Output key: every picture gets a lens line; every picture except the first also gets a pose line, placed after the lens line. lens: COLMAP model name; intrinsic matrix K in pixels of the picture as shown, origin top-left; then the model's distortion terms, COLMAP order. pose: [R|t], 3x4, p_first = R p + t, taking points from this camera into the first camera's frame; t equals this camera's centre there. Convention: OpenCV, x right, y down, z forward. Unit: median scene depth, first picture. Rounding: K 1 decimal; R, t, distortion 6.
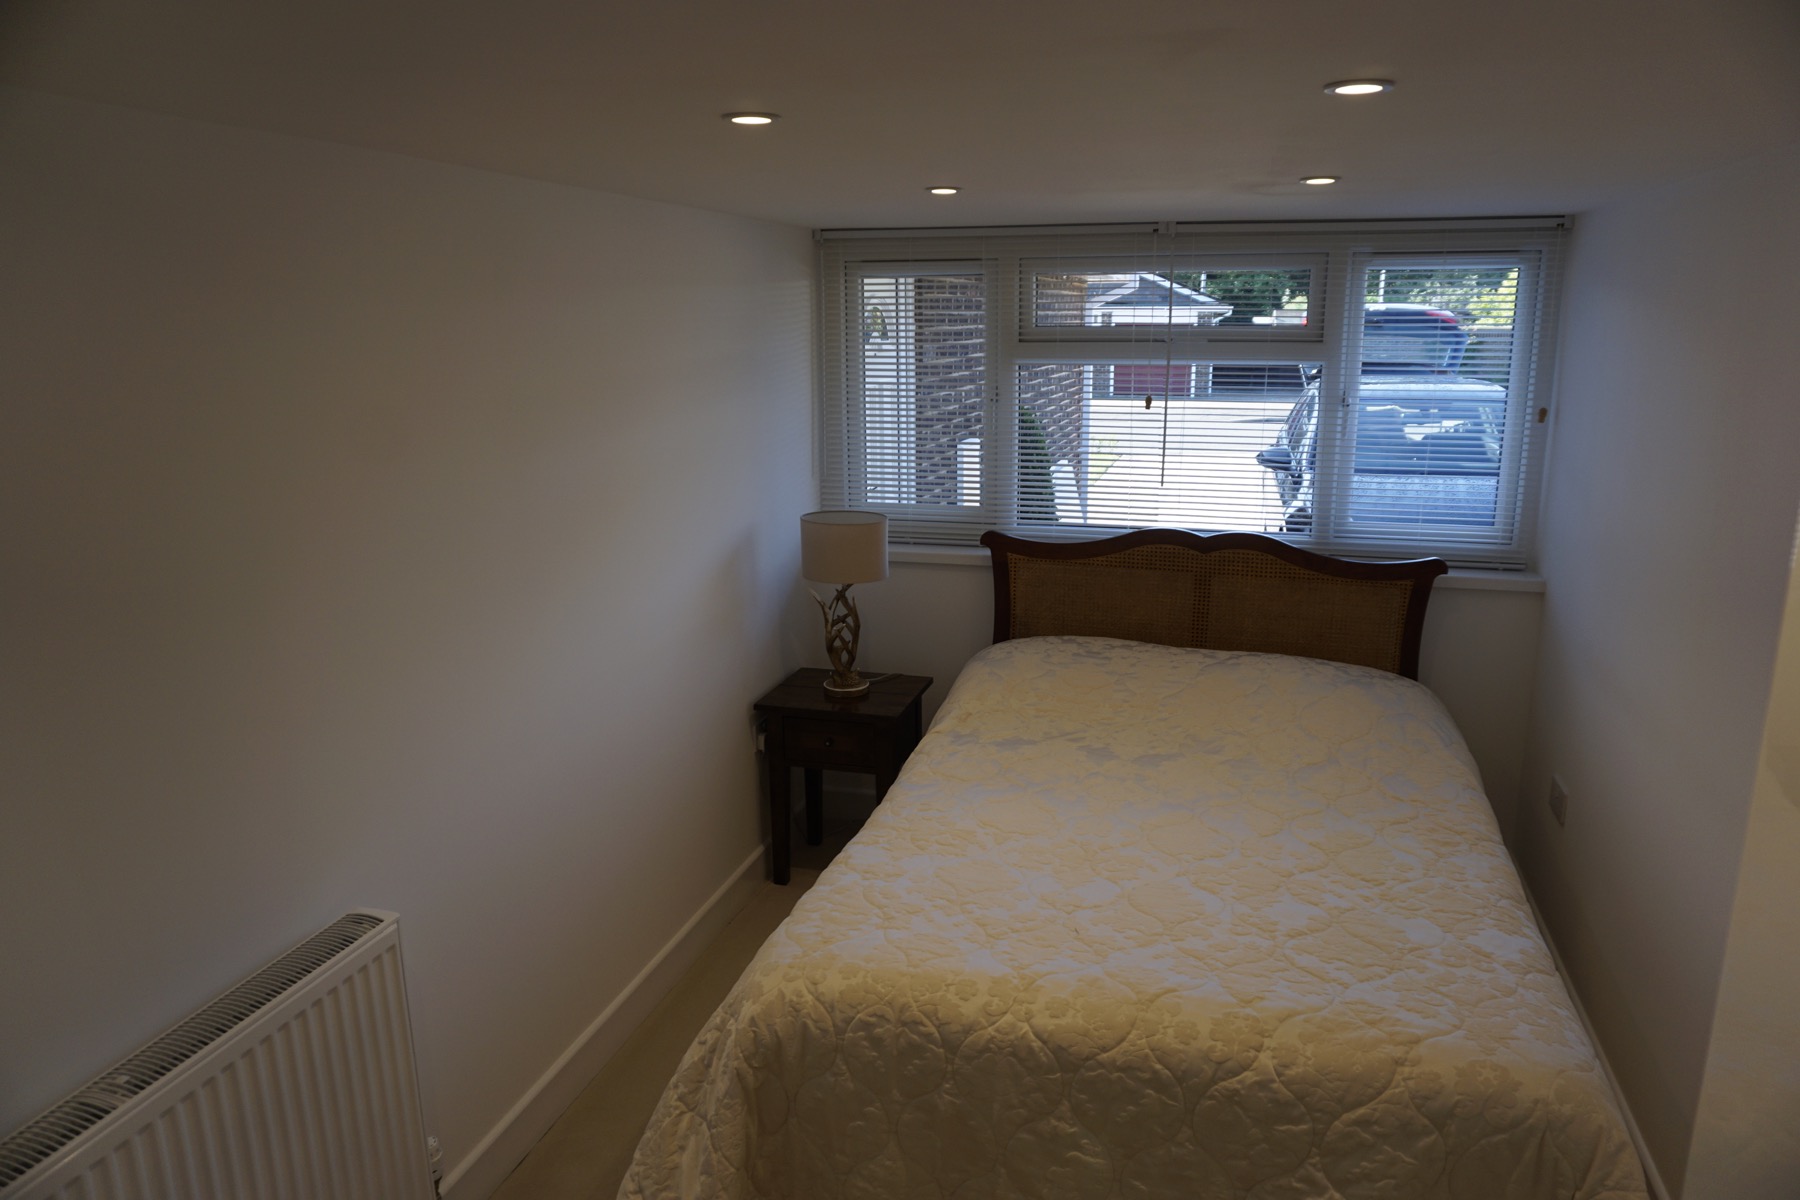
lens RADIAL K [[1217.2, 0, 900.0], [0, 1217.2, 600.0], [0, 0, 1]] dist [-0.036806, 0.036189]
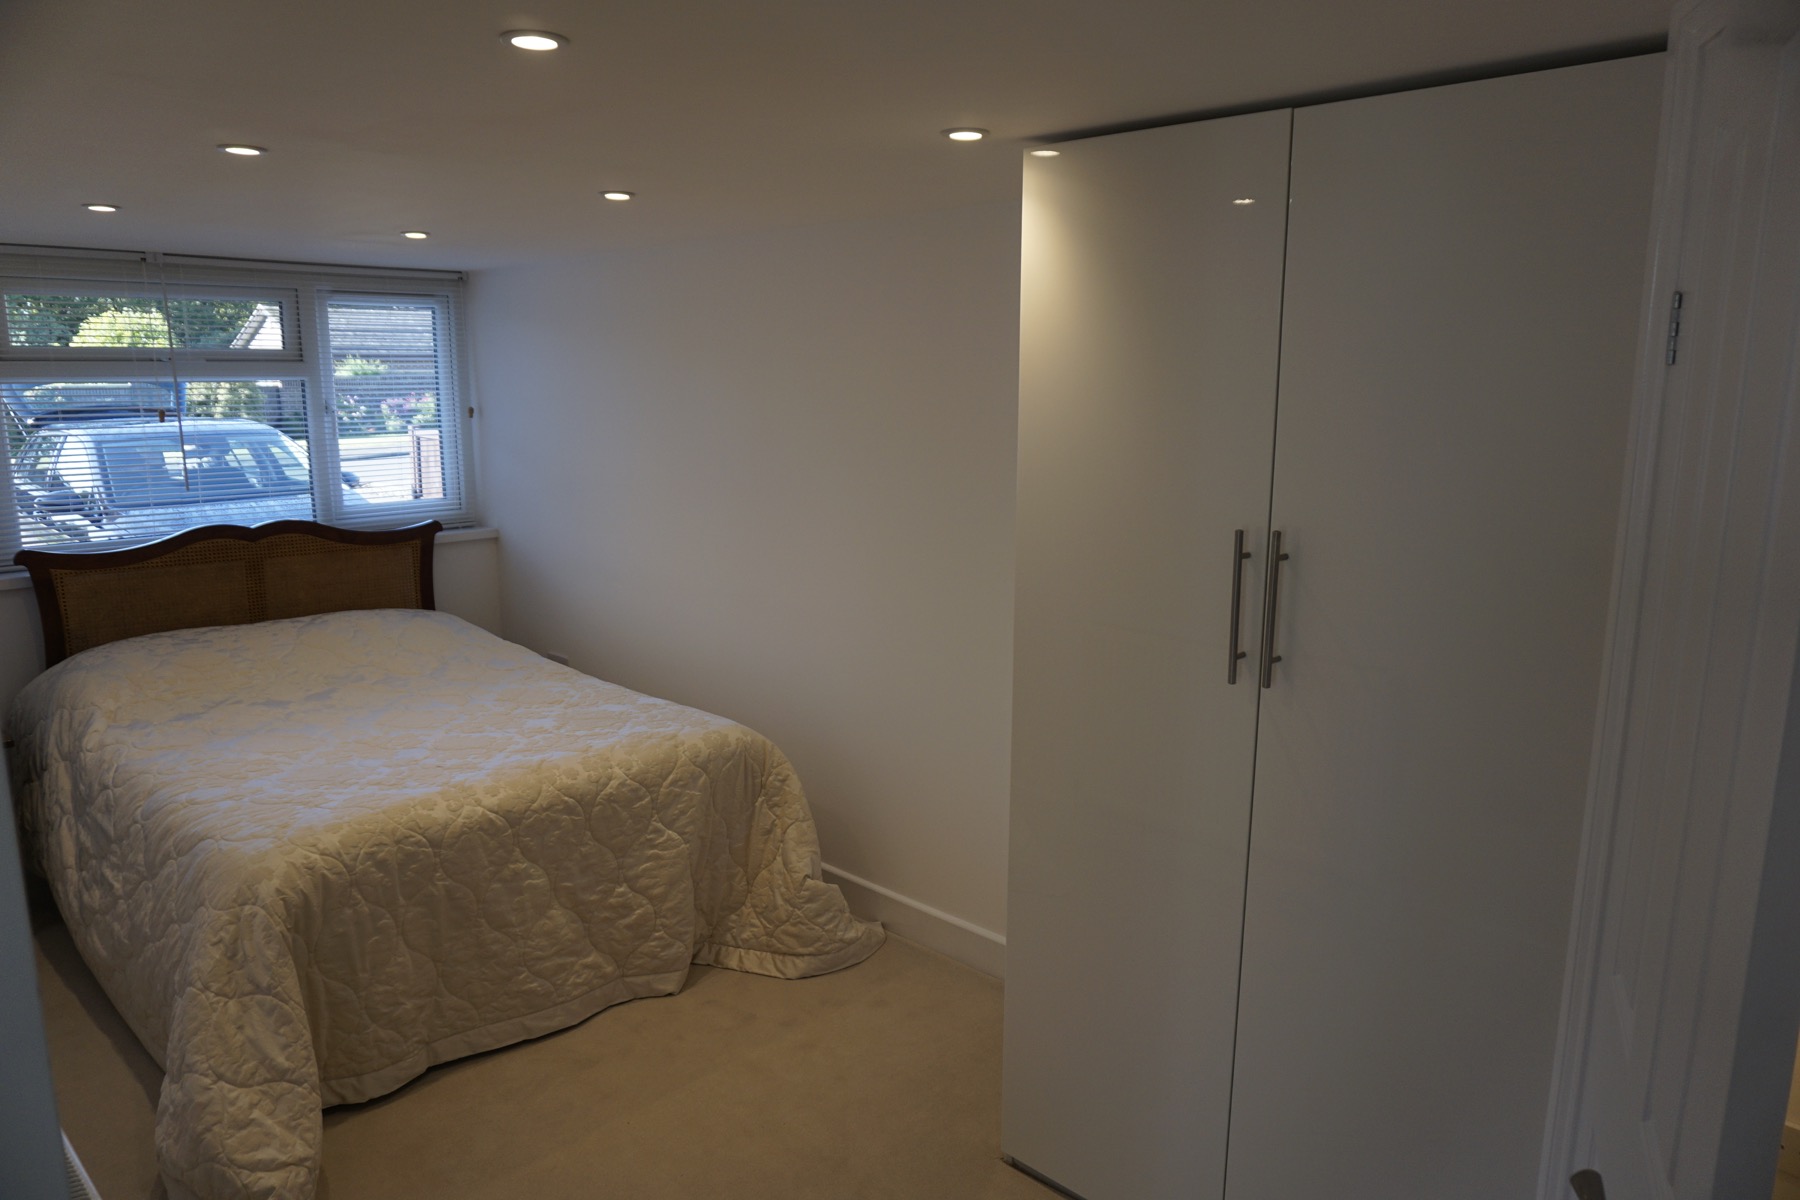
lens RADIAL K [[1217.2, 0, 900.0], [0, 1217.2, 600.0], [0, 0, 1]] dist [-0.036806, 0.036189]
pose [[0.470570, -0.156616, 0.868352, -0.826802], [0.204452, 0.976692, 0.065361, 0.117499], [-0.858349, 0.146779, 0.491623, -0.146922]]
